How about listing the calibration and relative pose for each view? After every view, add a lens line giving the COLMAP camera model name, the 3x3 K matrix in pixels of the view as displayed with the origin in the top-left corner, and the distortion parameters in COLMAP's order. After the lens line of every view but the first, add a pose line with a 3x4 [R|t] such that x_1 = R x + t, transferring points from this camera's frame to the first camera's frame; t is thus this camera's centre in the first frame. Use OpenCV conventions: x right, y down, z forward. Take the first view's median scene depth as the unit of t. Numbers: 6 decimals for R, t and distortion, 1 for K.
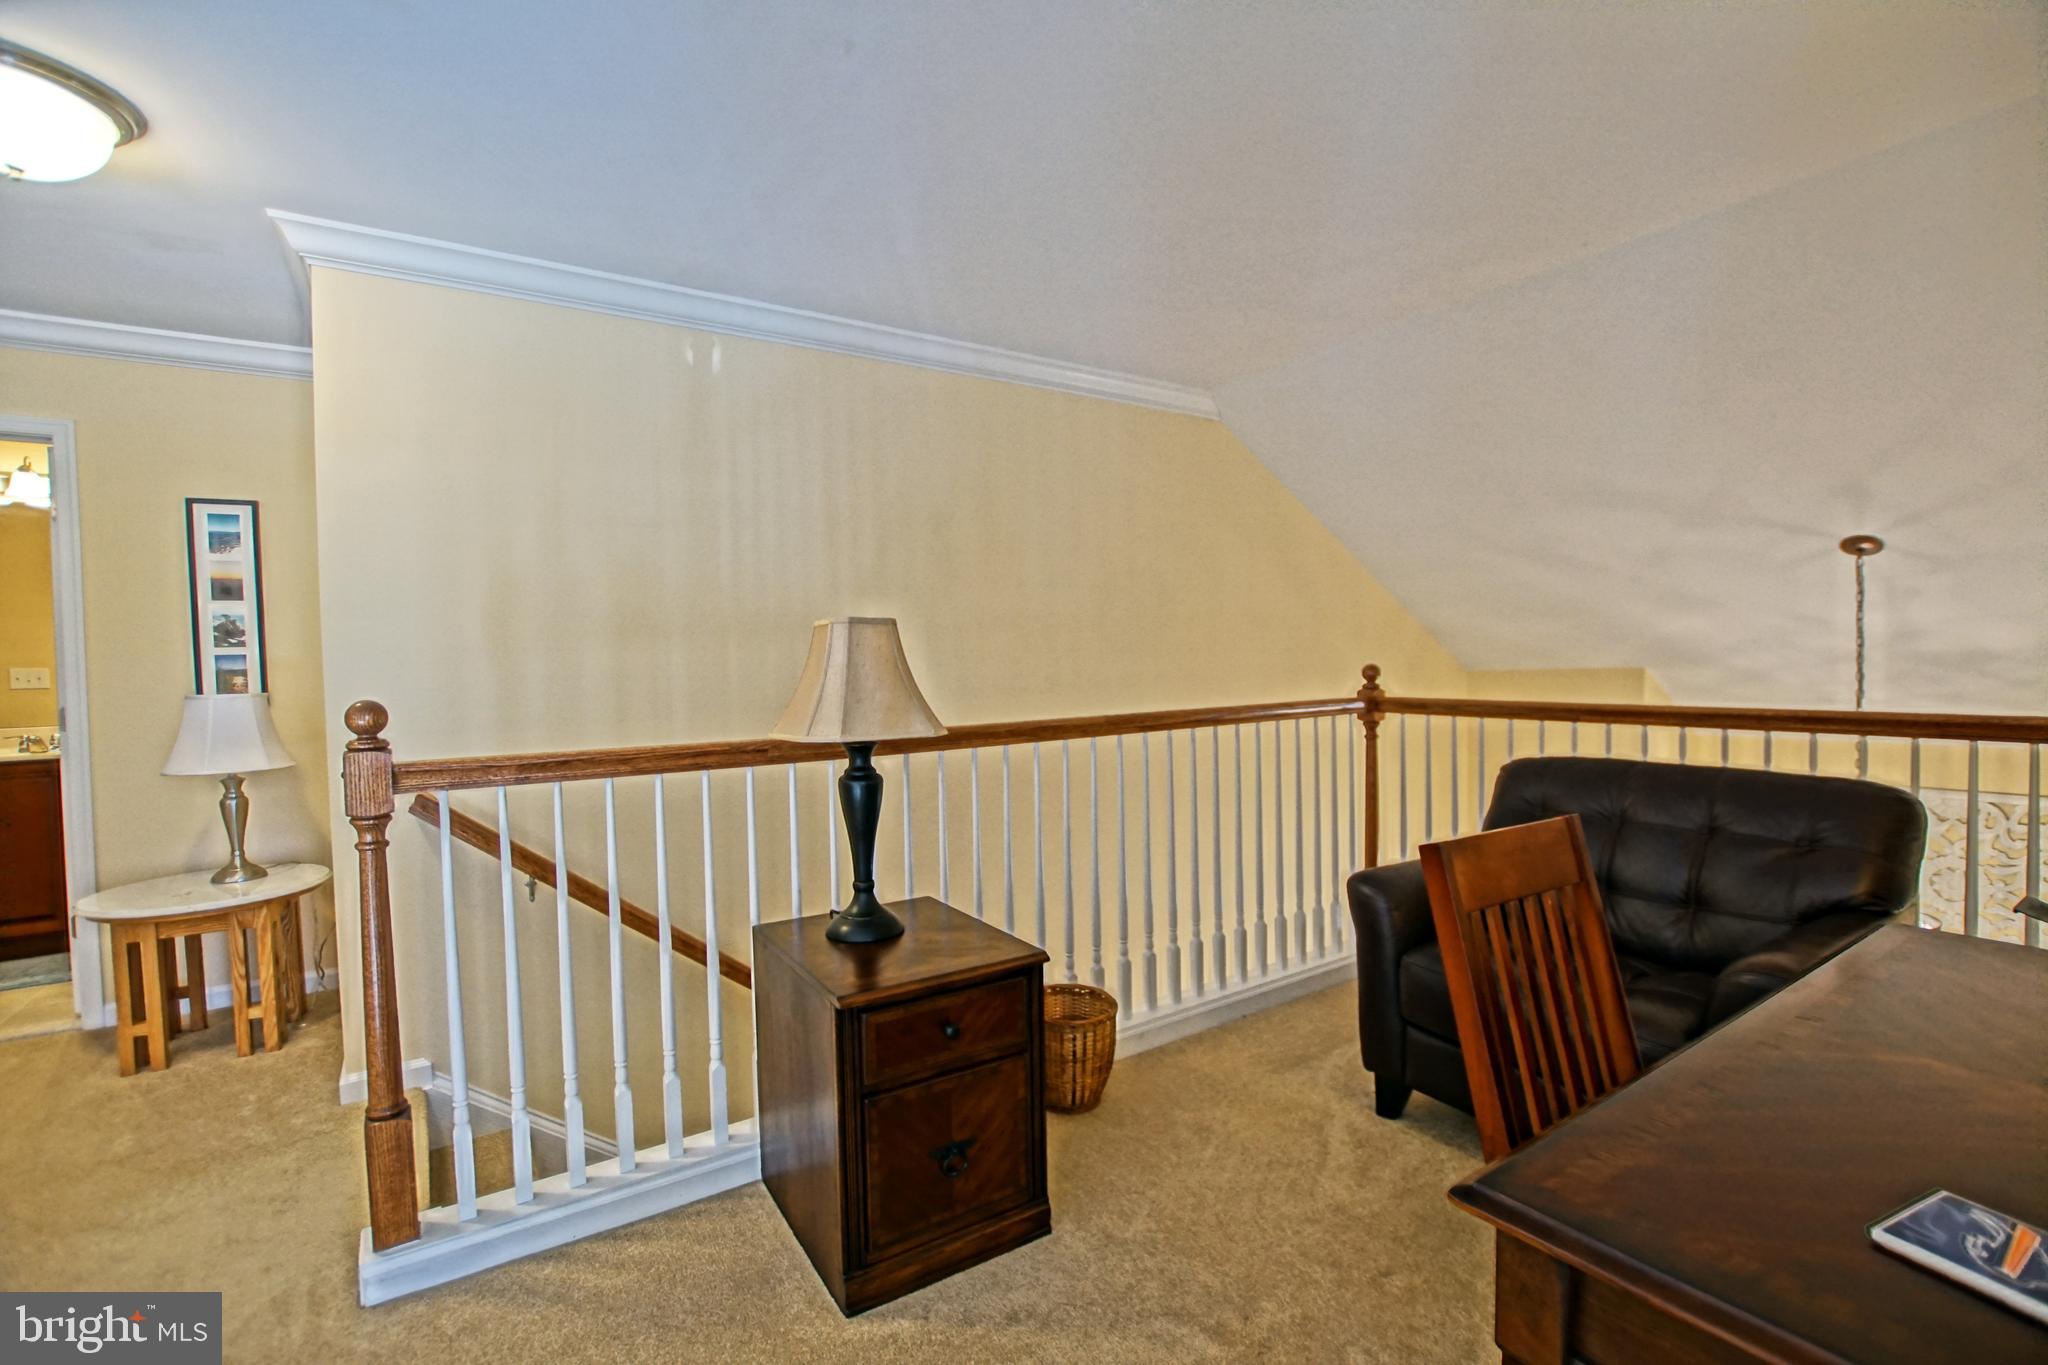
lens RADIAL K [[905.1, 0, 1038.9], [0, 905.1, 685.4], [0, 0, 1]] dist [-0.026575, 0.000401]
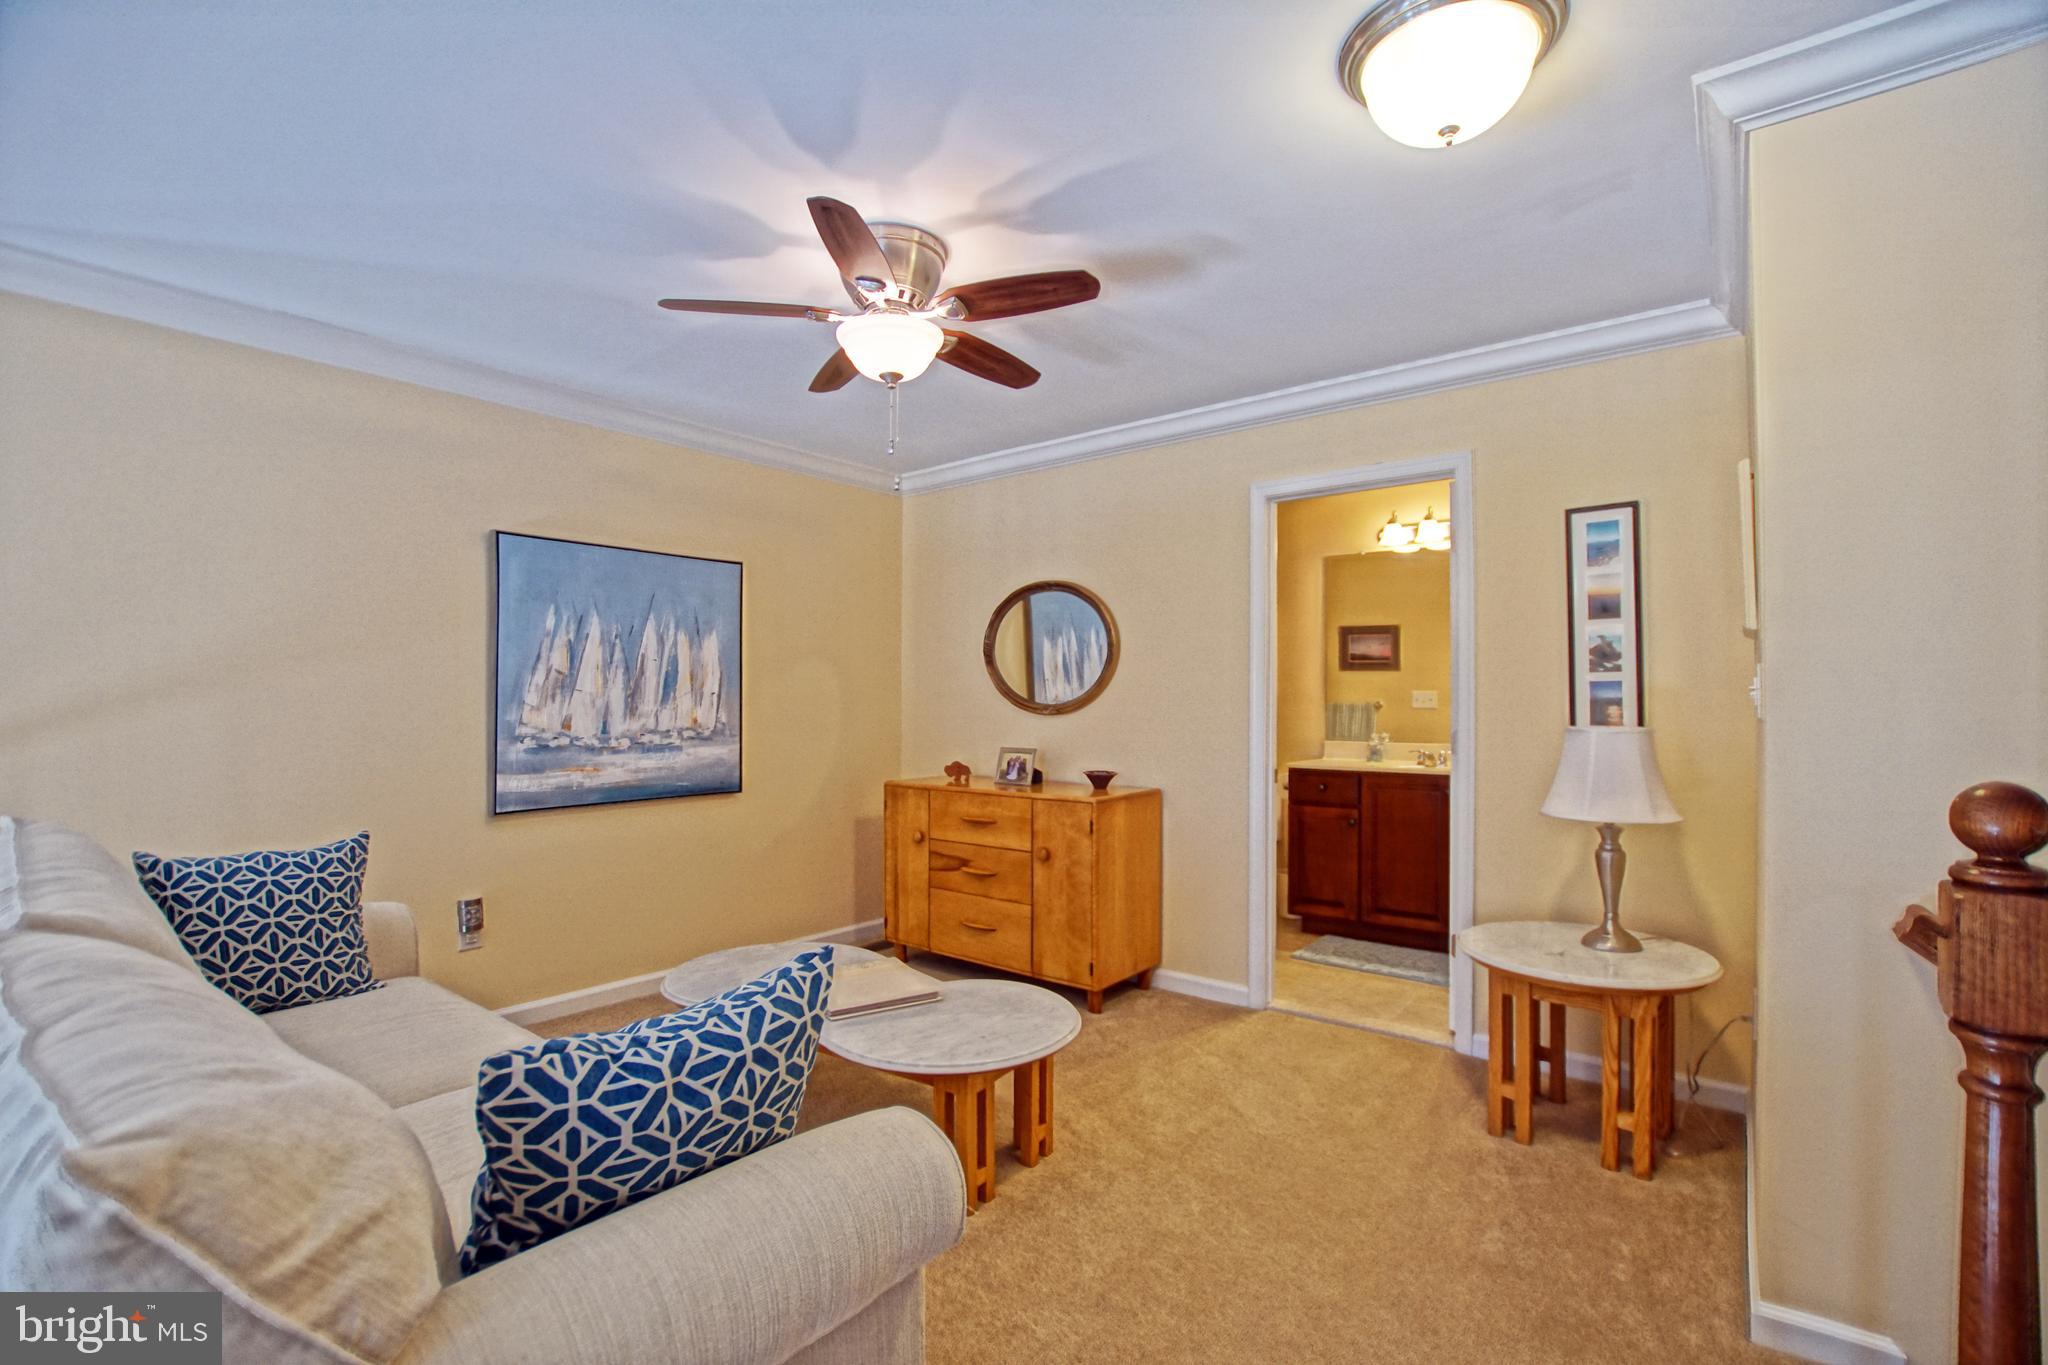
lens RADIAL K [[905.1, 0, 1041.6], [0, 905.1, 689.8], [0, 0, 1]] dist [-0.026575, 0.000401]
pose [[0.310214, 0.009866, -0.950616, -0.258333], [-0.032888, 0.999459, -0.000359, -0.007721], [0.950098, 0.031375, 0.310371, 0.206483]]
